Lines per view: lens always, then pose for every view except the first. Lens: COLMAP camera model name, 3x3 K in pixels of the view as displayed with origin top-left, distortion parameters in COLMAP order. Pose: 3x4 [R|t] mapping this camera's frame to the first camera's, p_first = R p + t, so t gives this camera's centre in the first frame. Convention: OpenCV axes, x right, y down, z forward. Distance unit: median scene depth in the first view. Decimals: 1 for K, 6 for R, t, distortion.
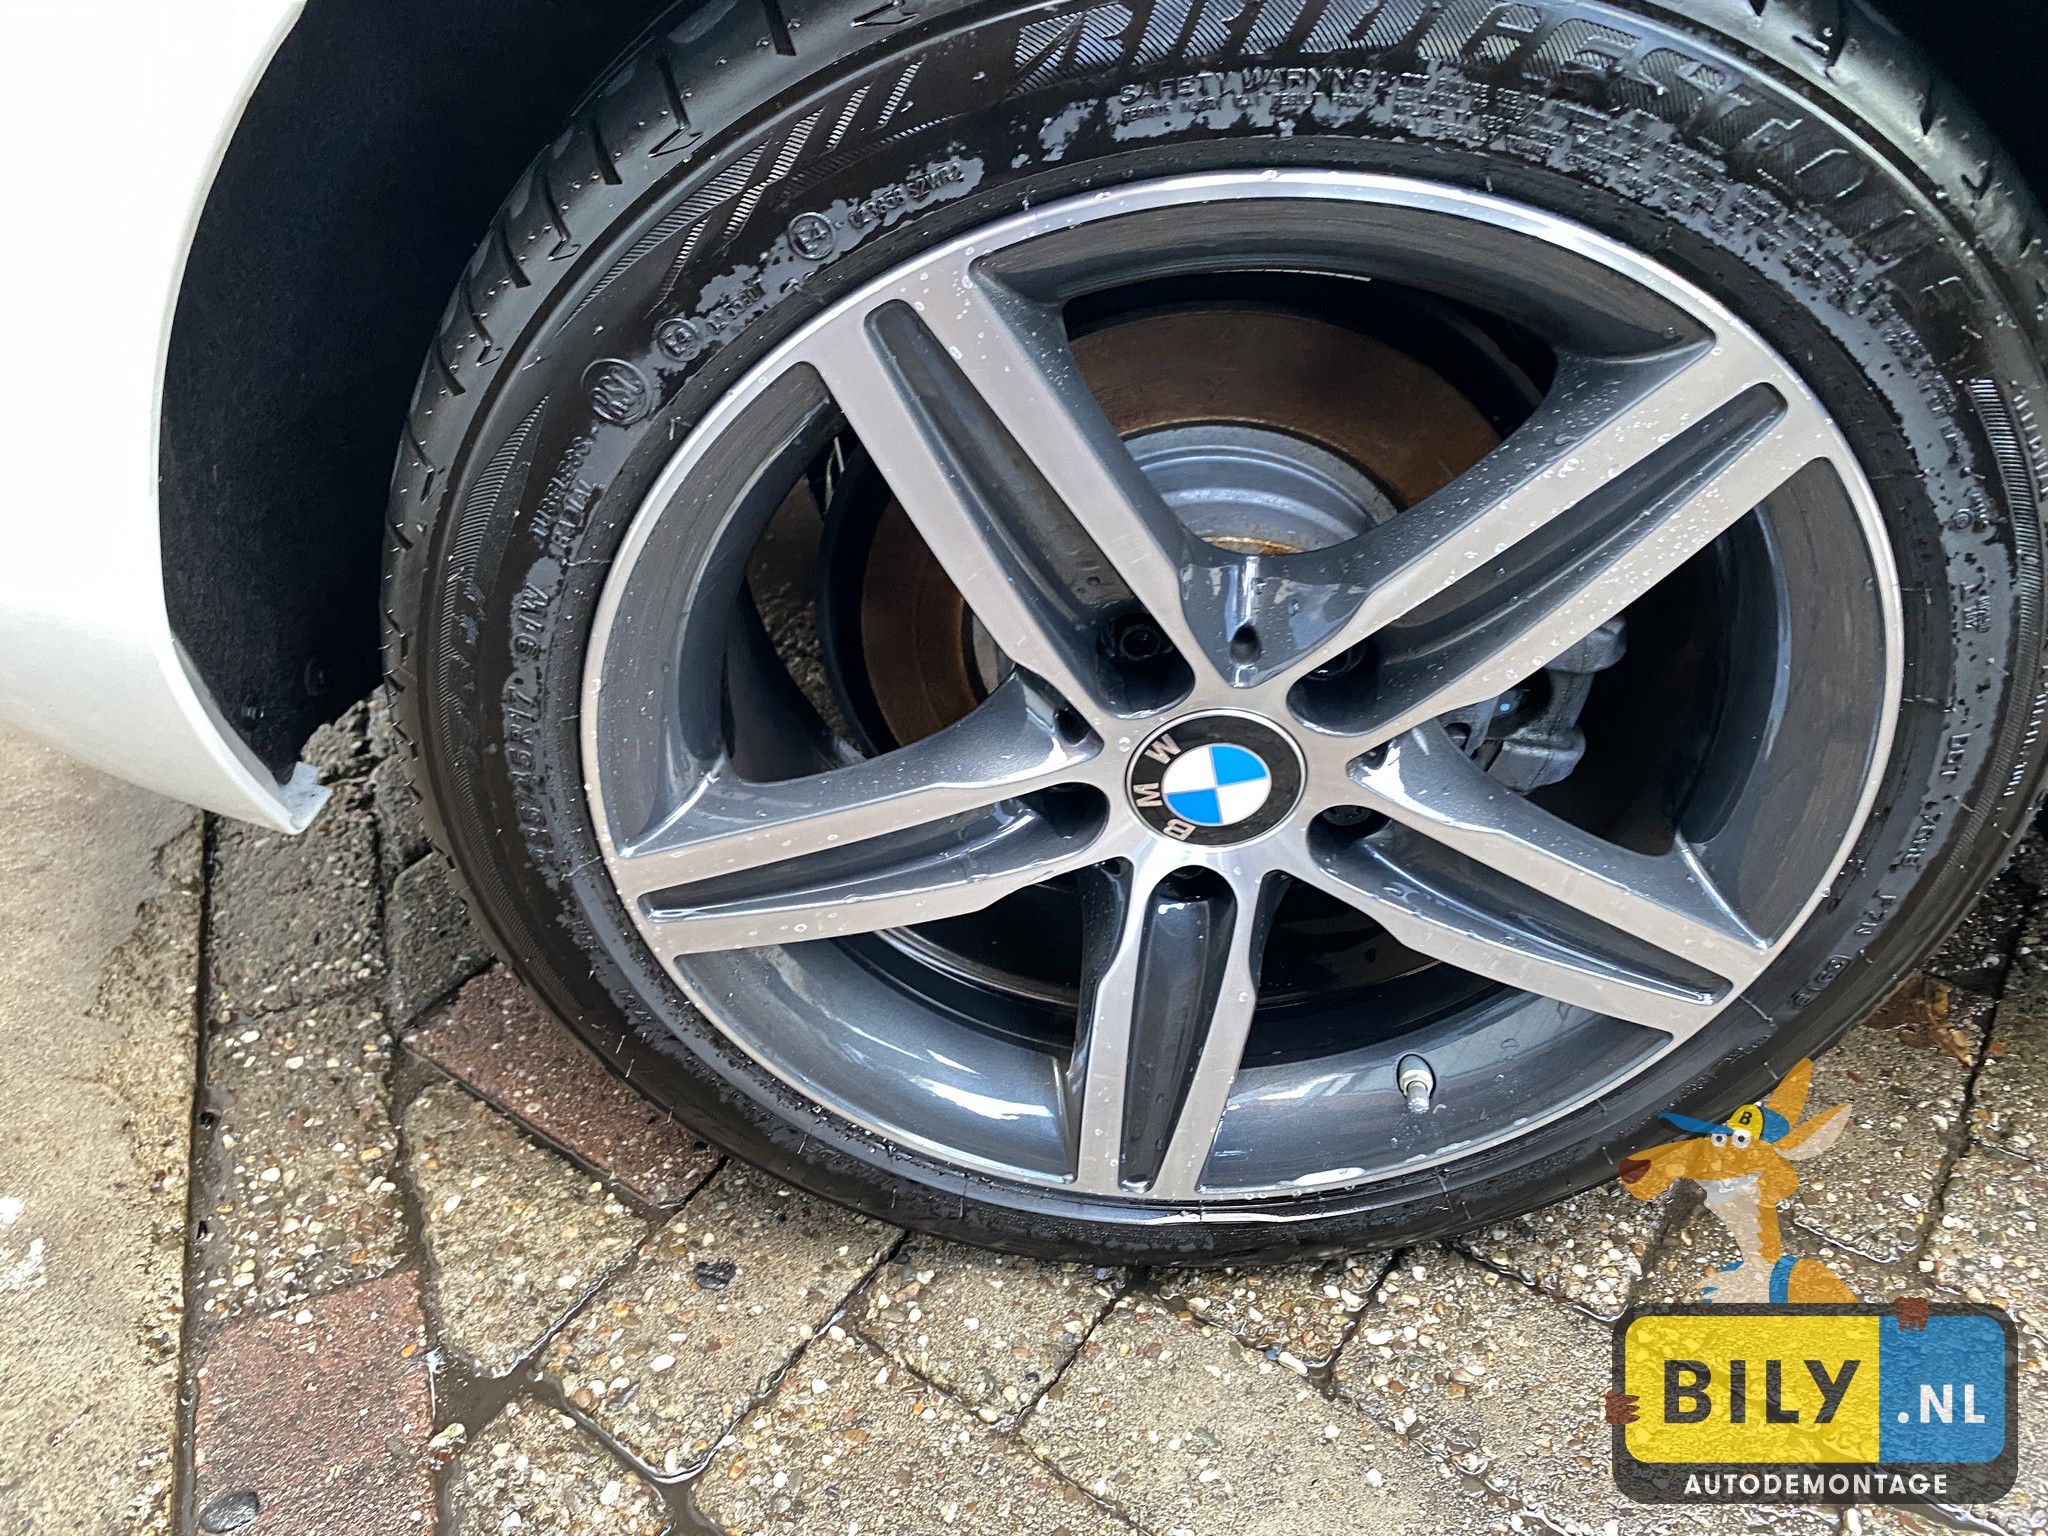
lens RADIAL K [[1574.7, 0, 1026.7], [0, 1574.7, 766.0], [0, 0, 1]] dist [0.012169, -0.010232]
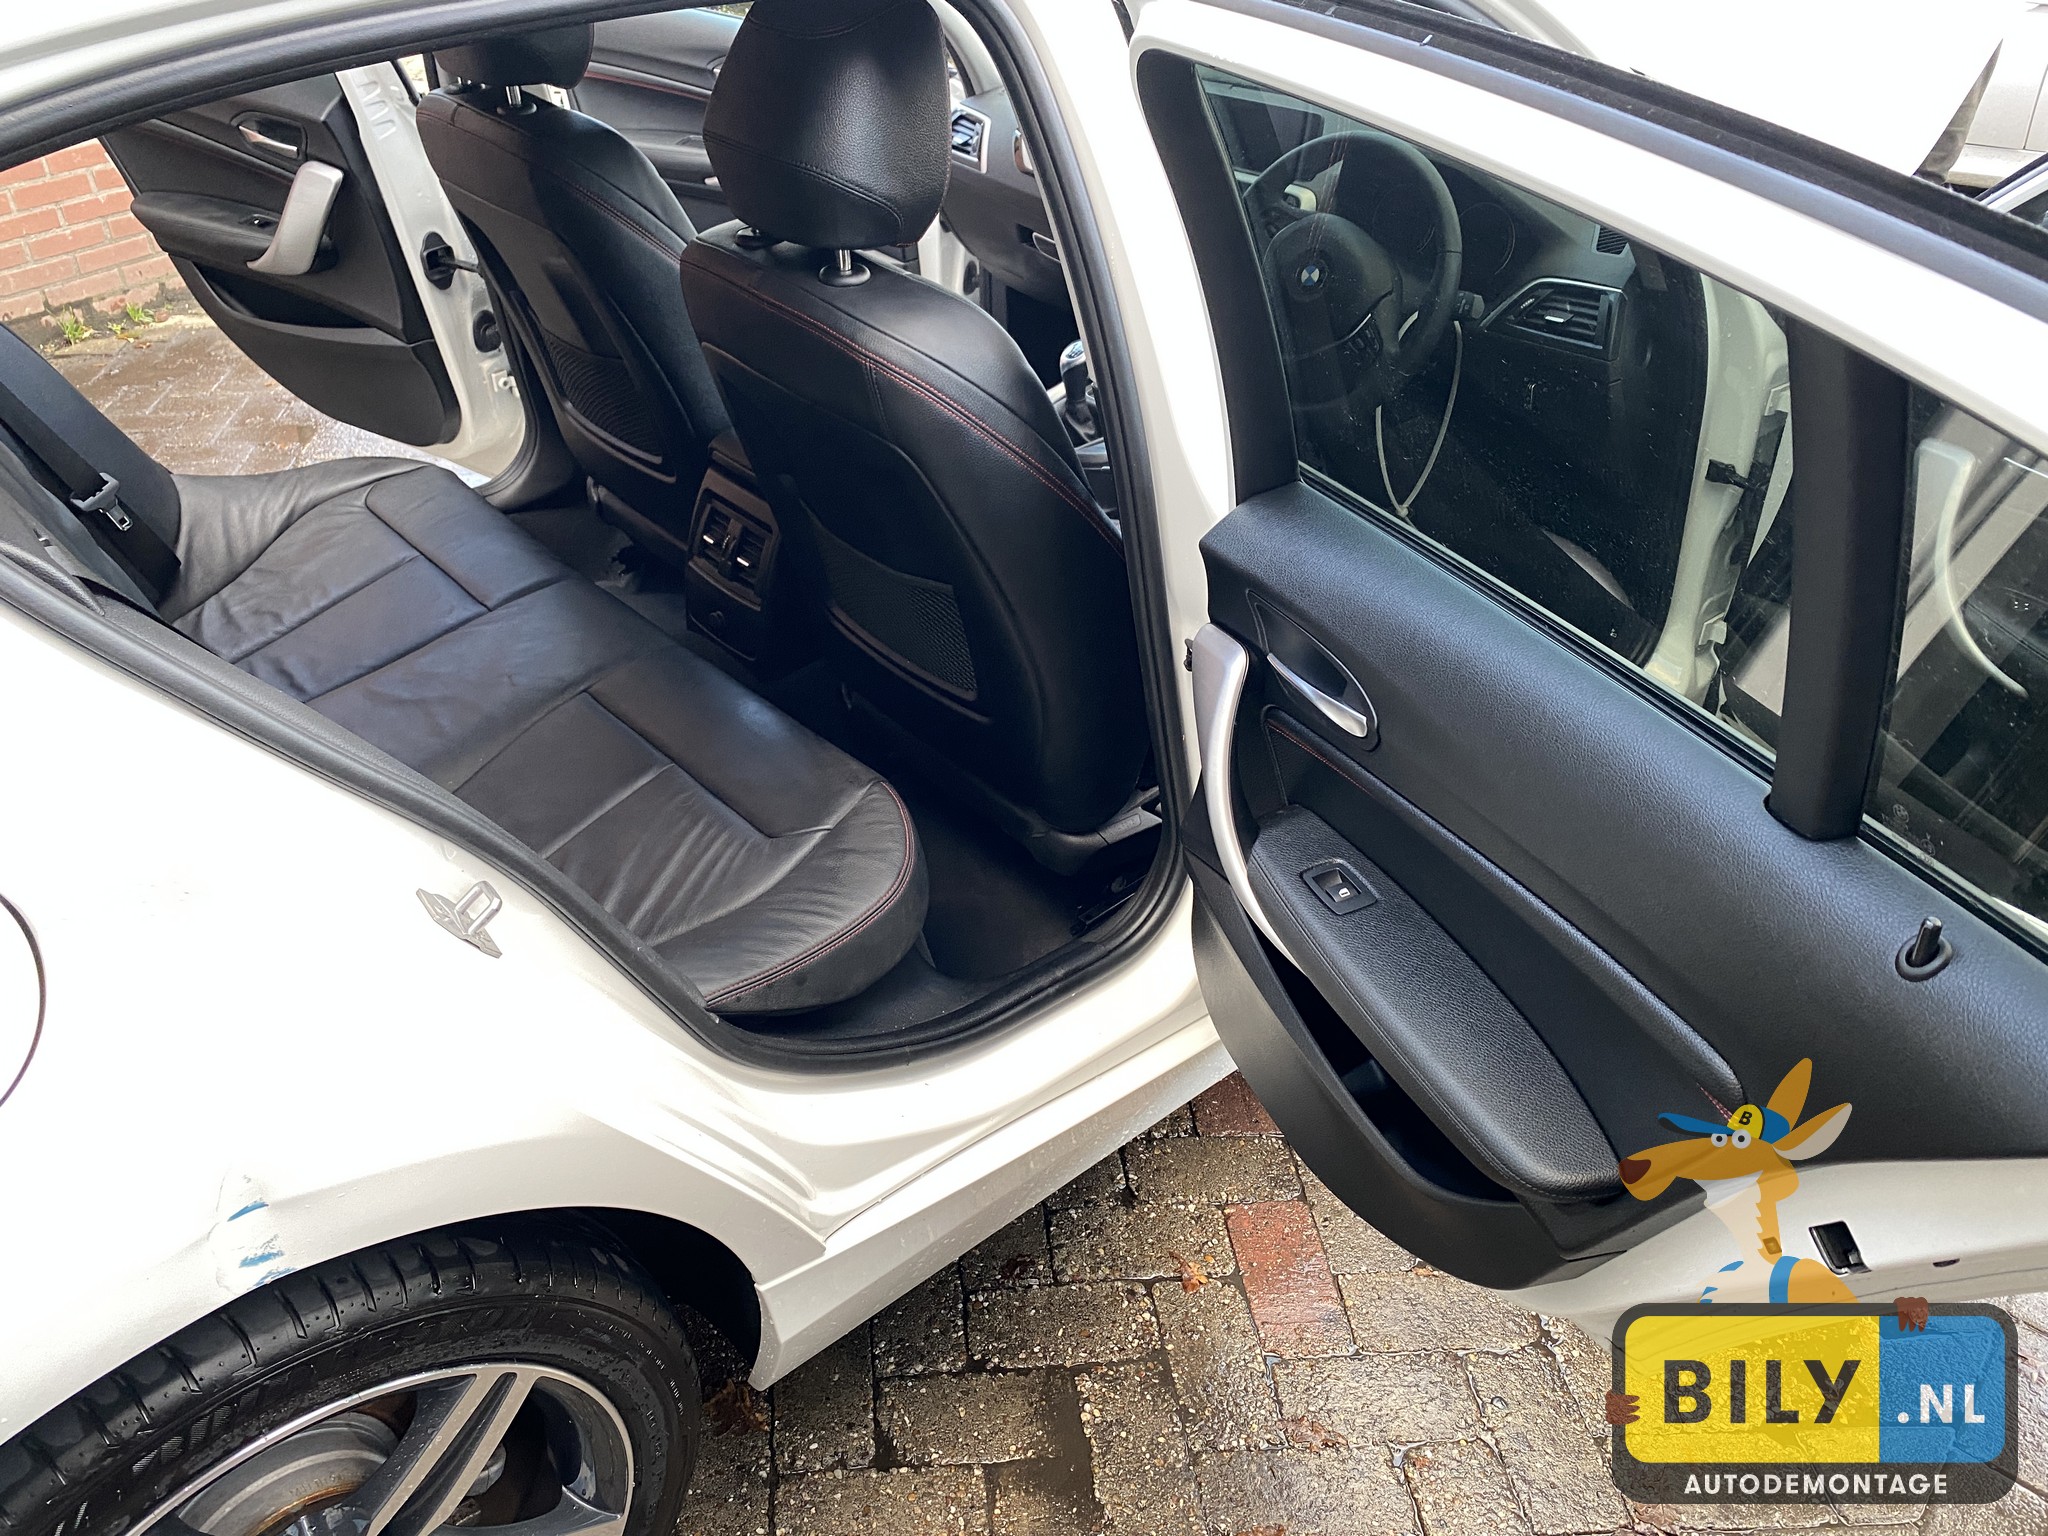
lens RADIAL K [[1574.7, 0, 1032.9], [0, 1574.7, 750.4], [0, 0, 1]] dist [0.012169, -0.010232]
pose [[0.740096, -0.313792, 0.594804, -0.041559], [0.382169, 0.924015, 0.011949, -0.535328], [-0.553358, 0.218472, 0.803782, -1.002798]]
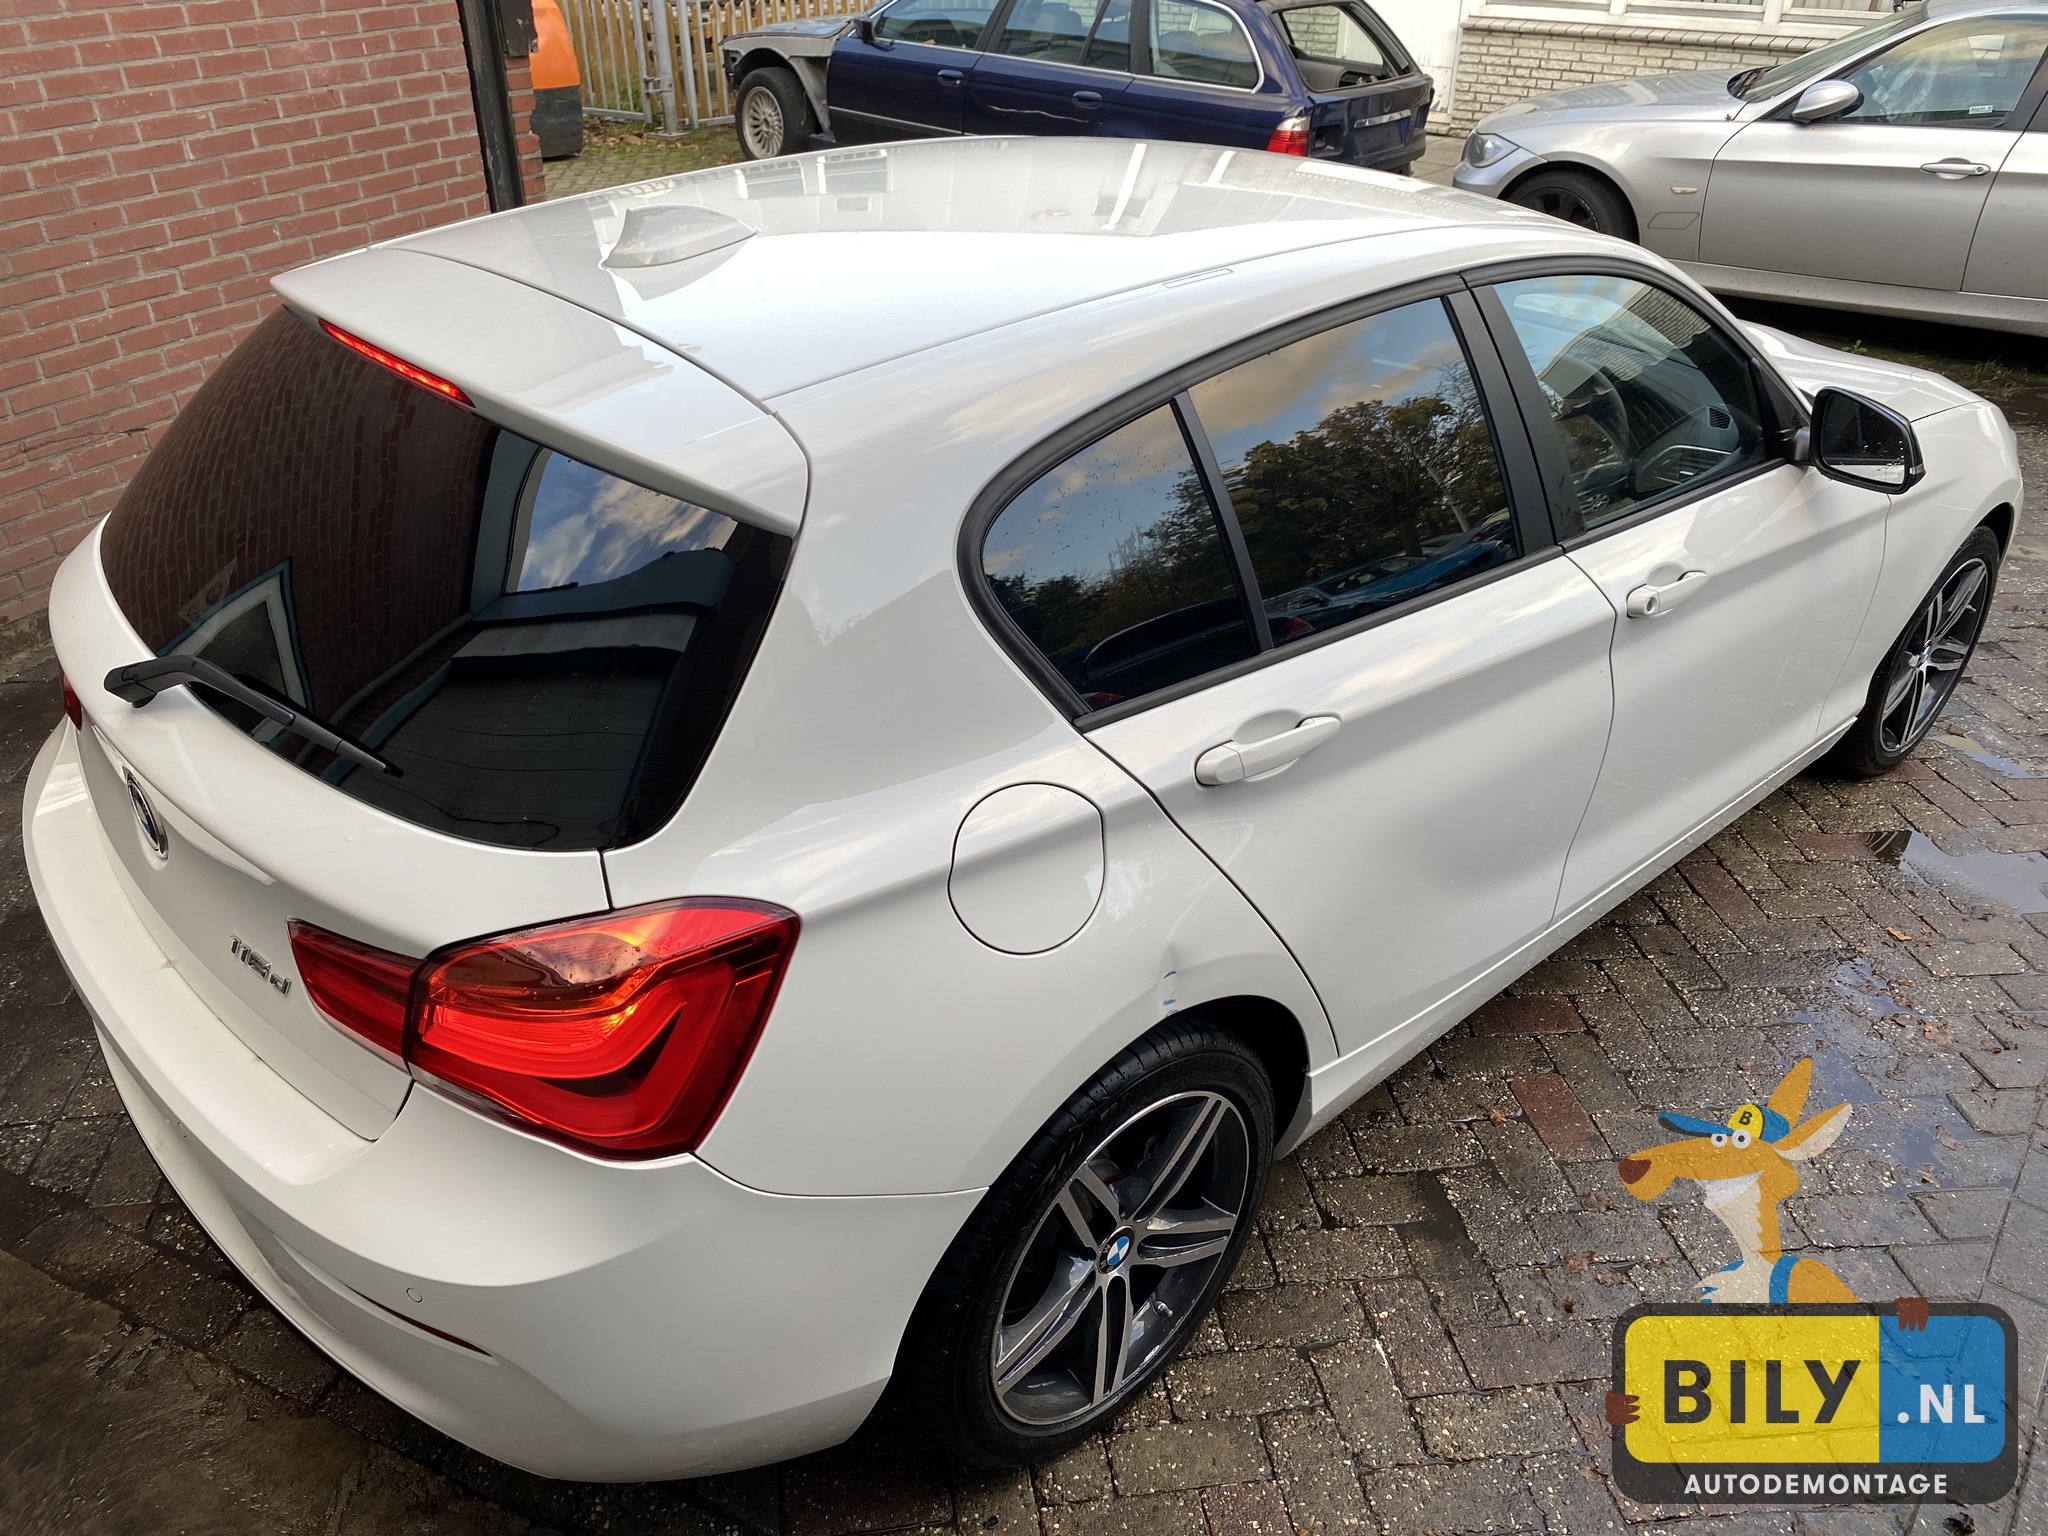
lens RADIAL K [[1574.7, 0, 1031.4], [0, 1574.7, 757.5], [0, 0, 1]] dist [0.012169, -0.010232]
pose [[0.714572, -0.296308, 0.633710, -1.475207], [0.406726, 0.912999, -0.031727, -0.739489], [-0.569176, 0.280417, 0.772920, -1.434617]]
